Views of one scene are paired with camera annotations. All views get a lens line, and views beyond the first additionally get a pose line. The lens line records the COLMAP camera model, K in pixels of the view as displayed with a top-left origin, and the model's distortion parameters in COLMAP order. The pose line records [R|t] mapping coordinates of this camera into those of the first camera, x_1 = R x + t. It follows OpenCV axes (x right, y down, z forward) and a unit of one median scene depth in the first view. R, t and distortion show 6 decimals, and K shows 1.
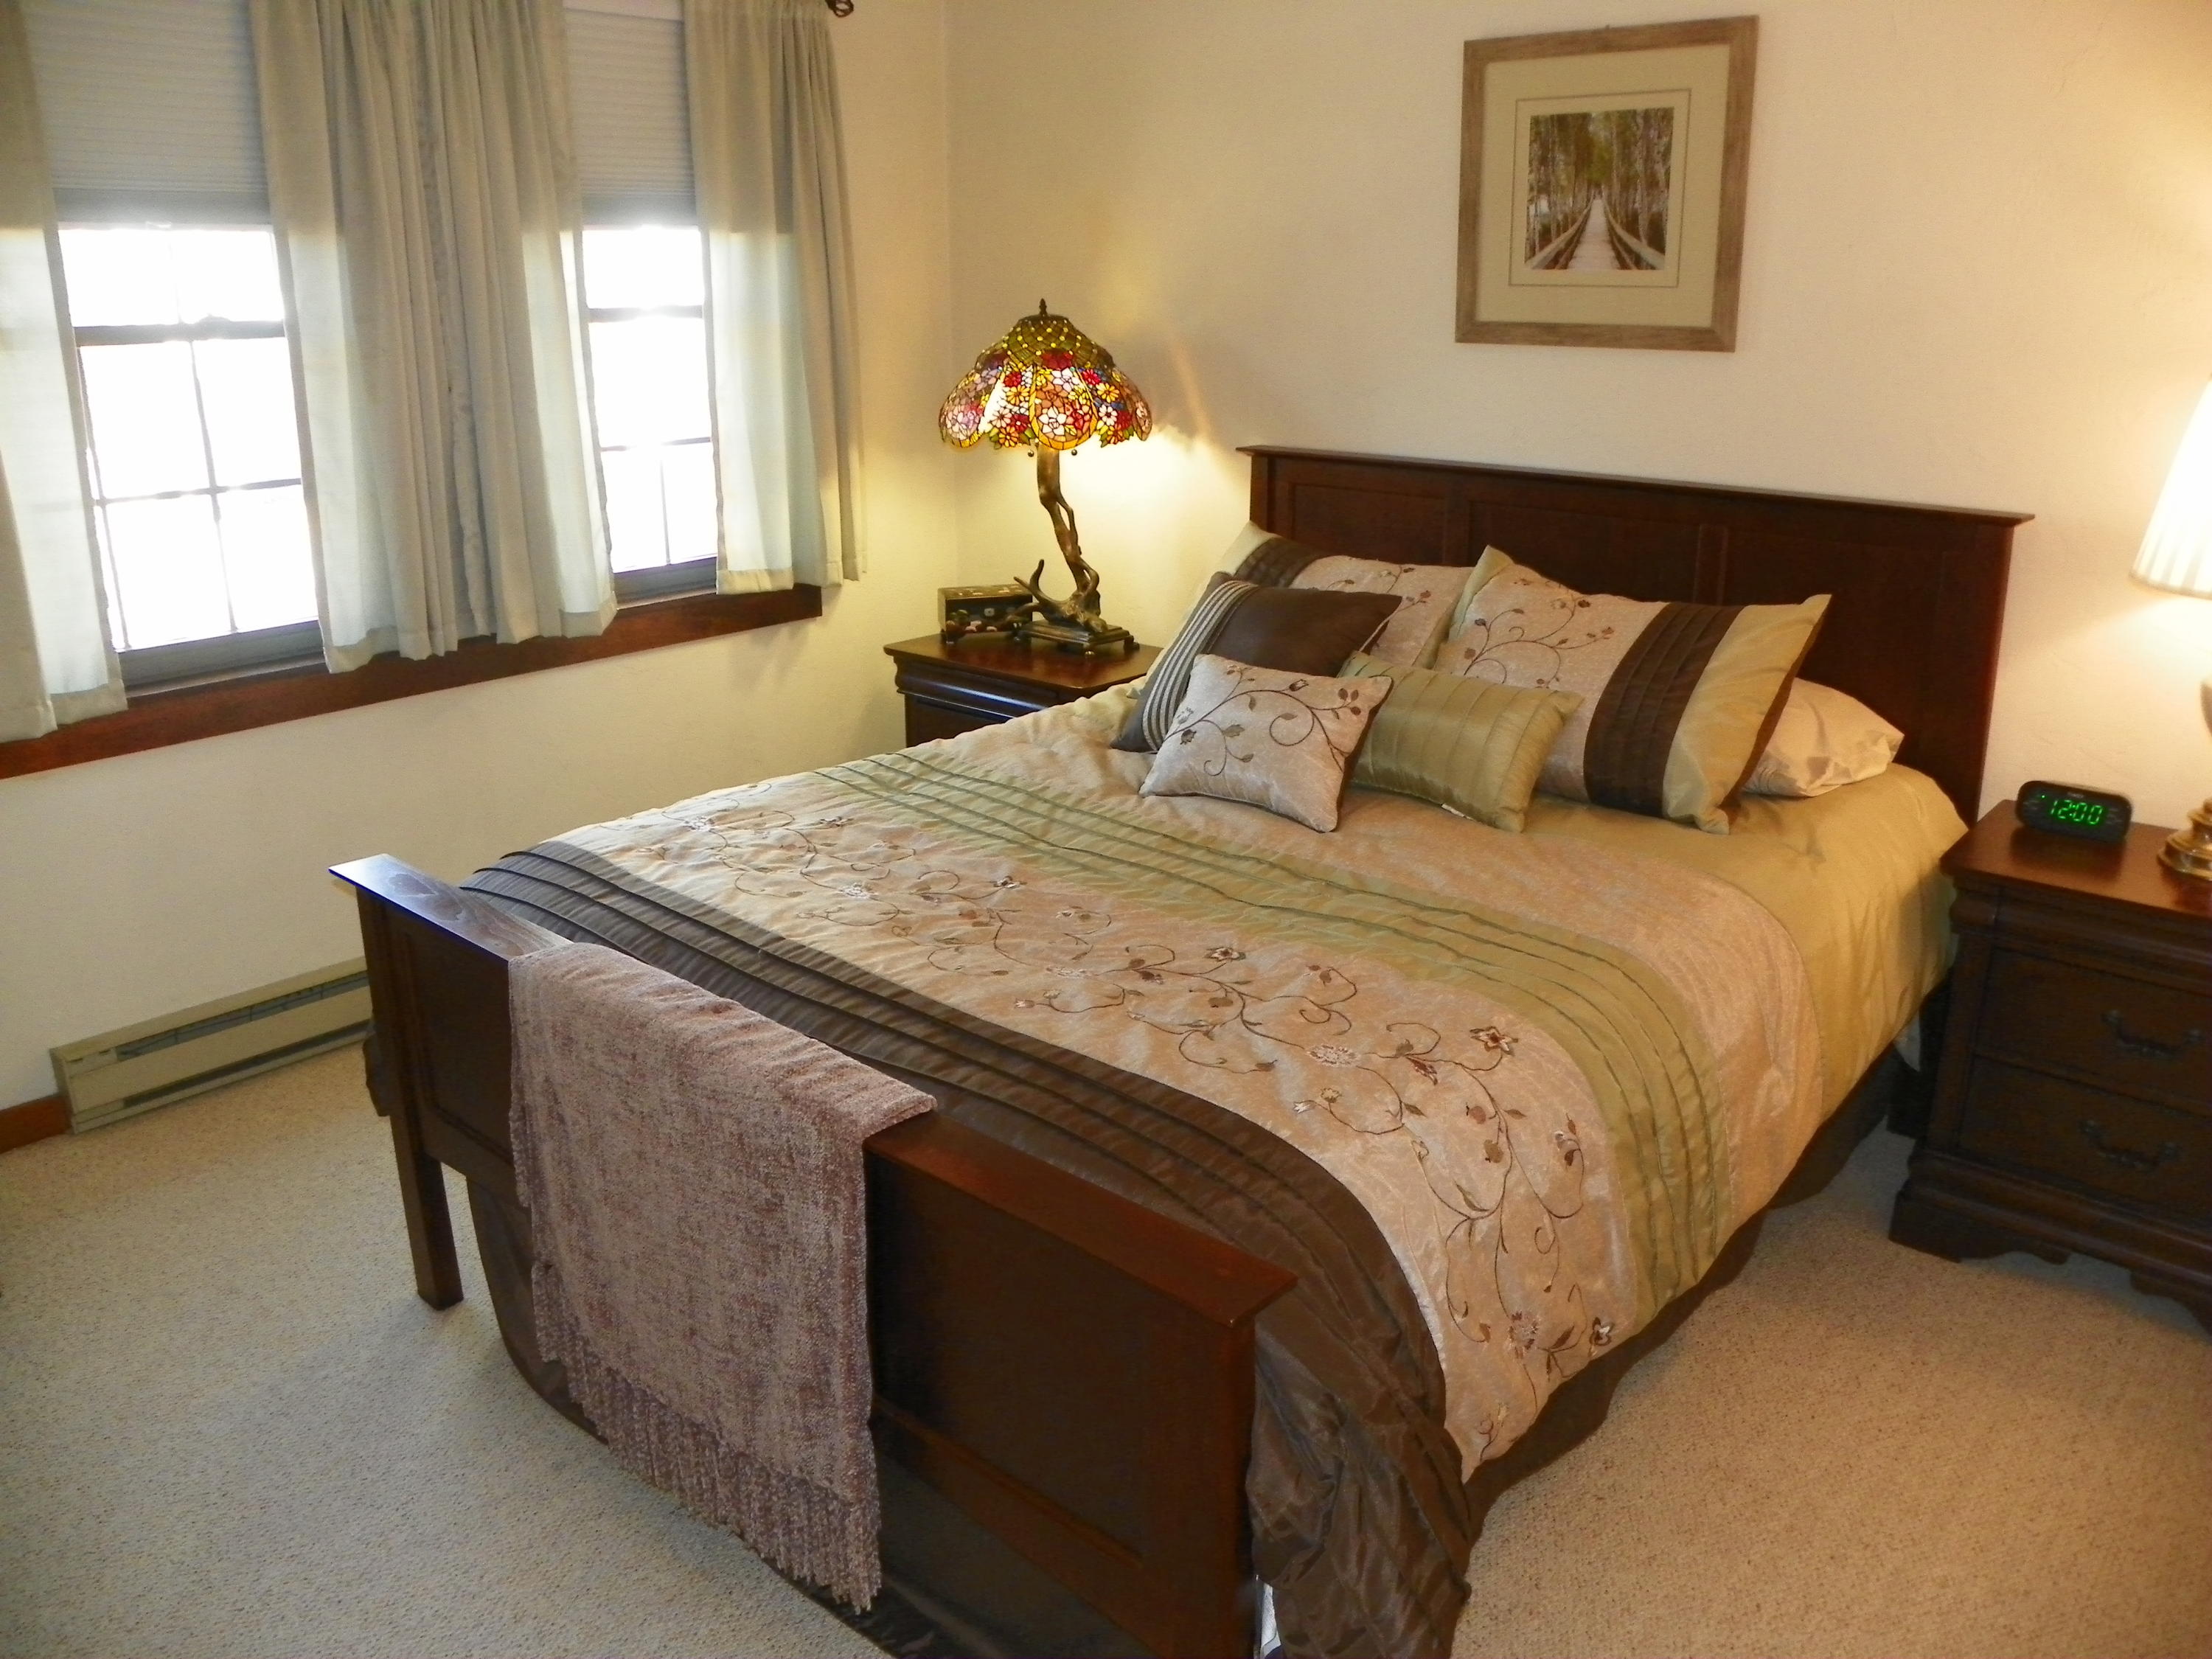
lens RADIAL K [[1695.0, 0, 1098.3], [0, 1695.0, 823.6], [0, 0, 1]] dist [-0.149845, 0.092337]
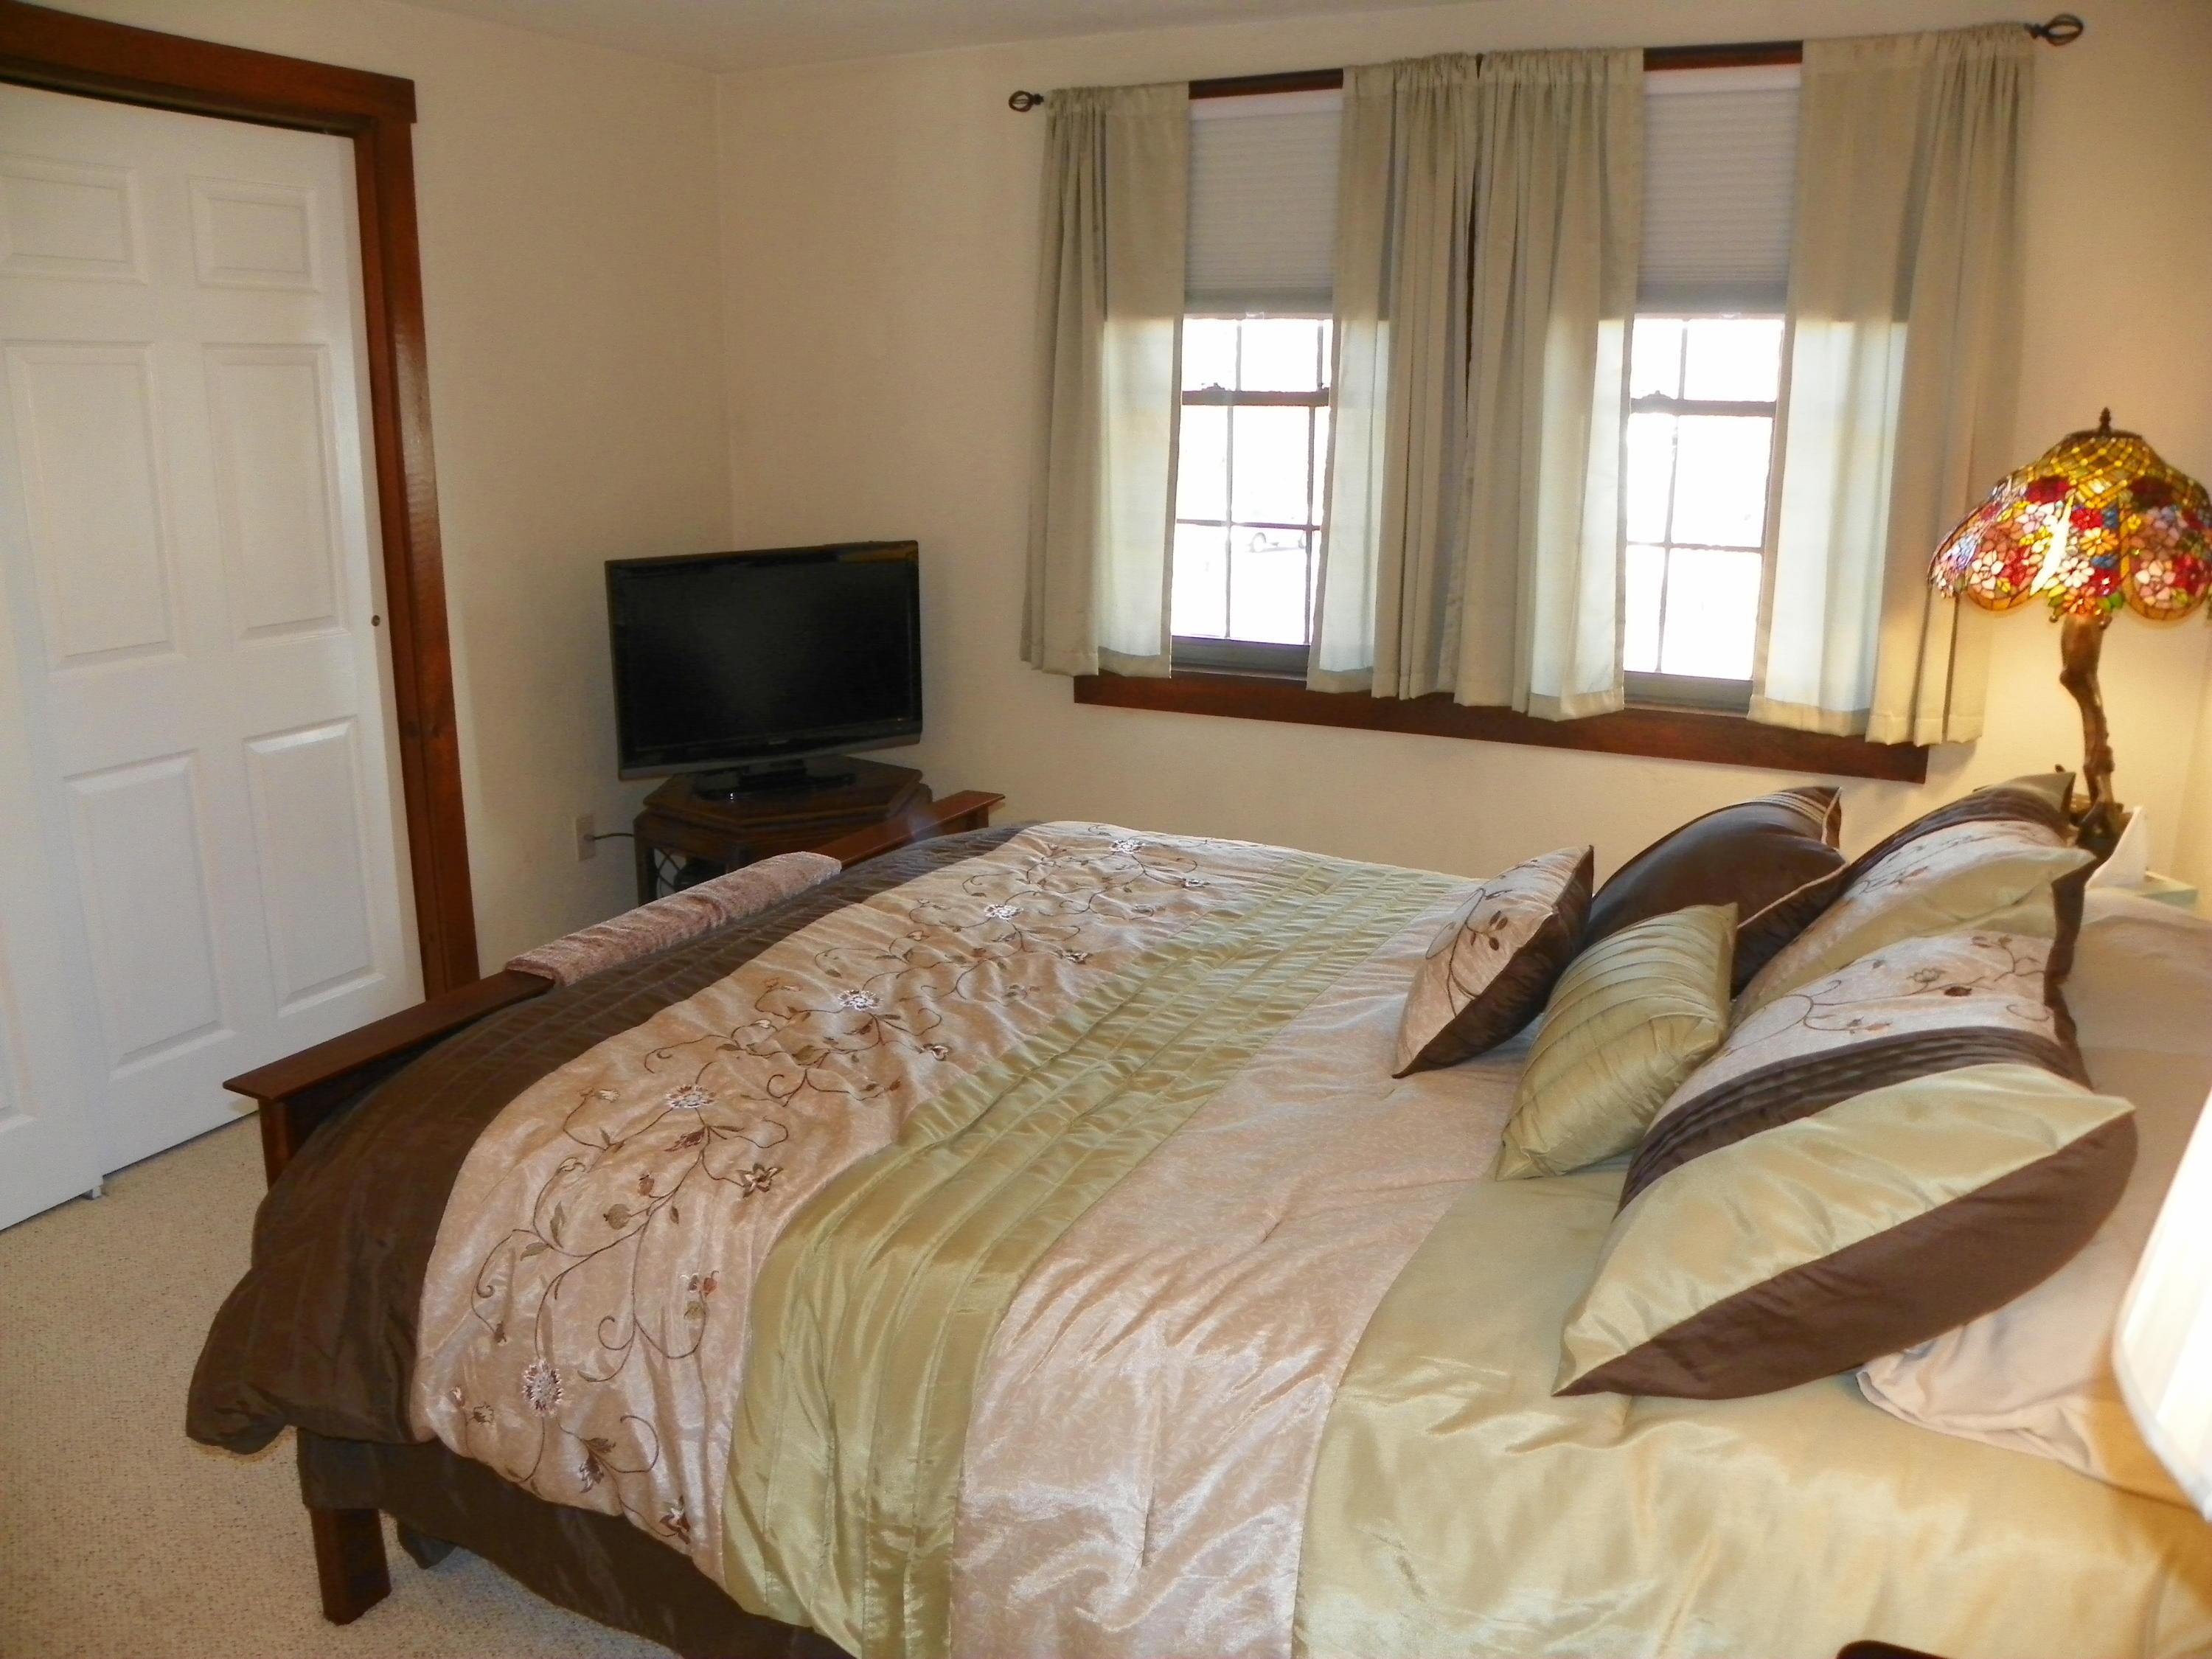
lens RADIAL K [[1695.0, 0, 1098.3], [0, 1695.0, 826.0], [0, 0, 1]] dist [-0.149845, 0.092337]
pose [[0.266899, 0.245180, -0.932015, 0.594575], [-0.296951, 0.940965, 0.162497, -0.140698], [0.916834, 0.233392, 0.323949, 0.459344]]
